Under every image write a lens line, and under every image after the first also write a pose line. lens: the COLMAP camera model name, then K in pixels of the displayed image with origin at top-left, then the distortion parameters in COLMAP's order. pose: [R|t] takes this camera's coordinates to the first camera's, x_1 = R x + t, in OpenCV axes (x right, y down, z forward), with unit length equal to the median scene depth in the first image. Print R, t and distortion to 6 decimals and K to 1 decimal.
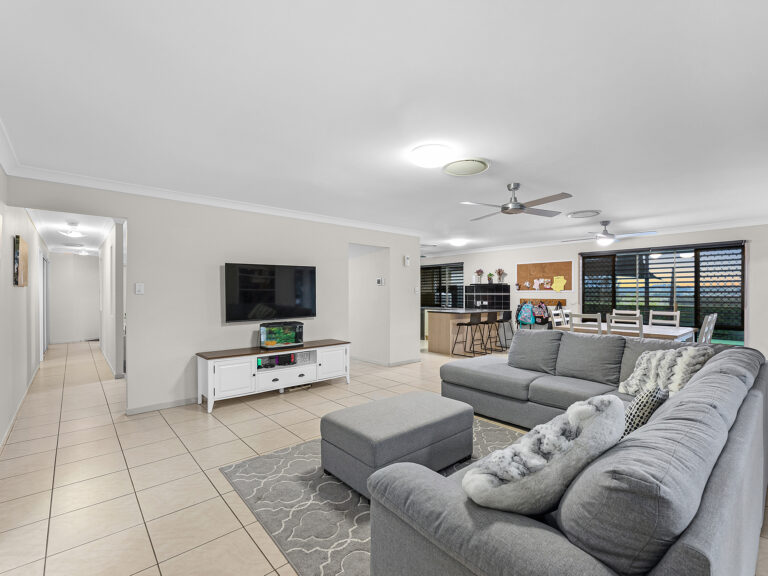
lens RADIAL K [[351.3, 0, 381.0], [0, 351.3, 288.3], [0, 0, 1]] dist [0.004535, 0.000341]
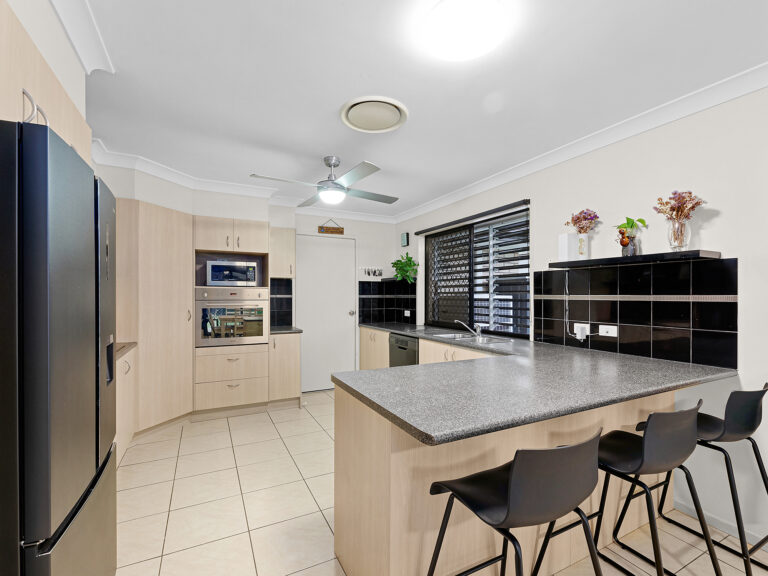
lens RADIAL K [[350.9, 0, 384.4], [0, 350.9, 294.1], [0, 0, 1]] dist [0.001416, 0.000273]
pose [[0.971026, -0.002438, -0.238960, 0.221603], [0.004915, 0.999940, 0.009769, 0.011251], [0.238922, -0.010660, 0.970980, 0.793871]]
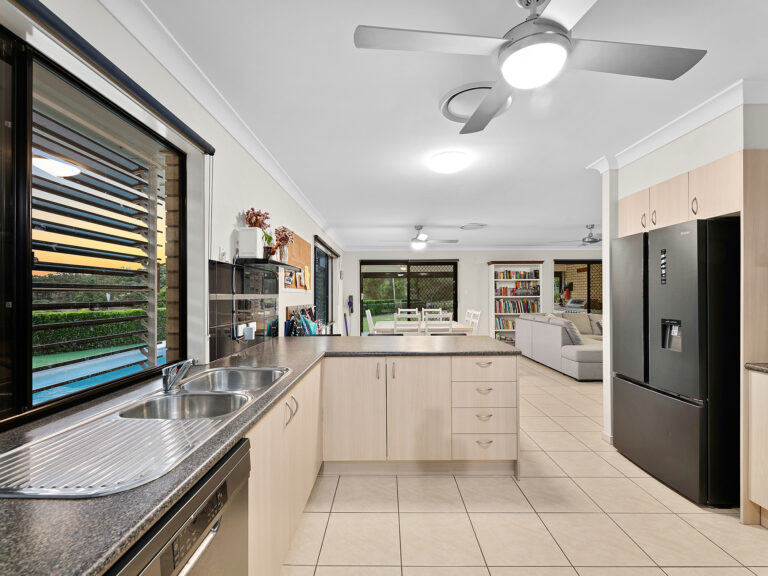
lens RADIAL K [[350.9, 0, 384.4], [0, 350.9, 294.1], [0, 0, 1]] dist [0.001416, 0.000273]
pose [[-0.748809, 0.004374, 0.662771, 0.013876], [-0.006389, 0.999884, -0.013817, 0.019881], [-0.662755, -0.014581, -0.748695, 1.320190]]
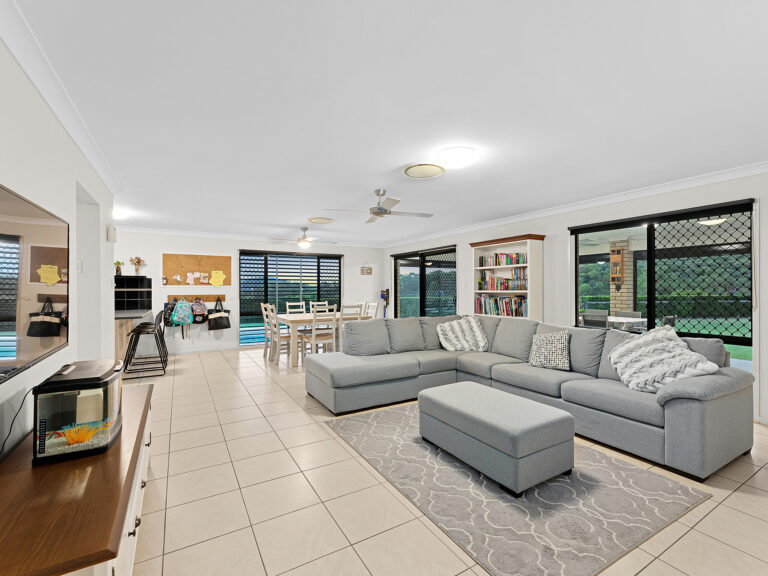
lens RADIAL K [[351.3, 0, 381.0], [0, 351.3, 288.3], [0, 0, 1]] dist [0.004535, 0.000341]
pose [[0.190210, -0.001480, 0.981742, -0.338034], [-0.011335, 0.999929, 0.003703, 0.004839], [-0.981678, -0.011833, 0.190180, 0.371716]]
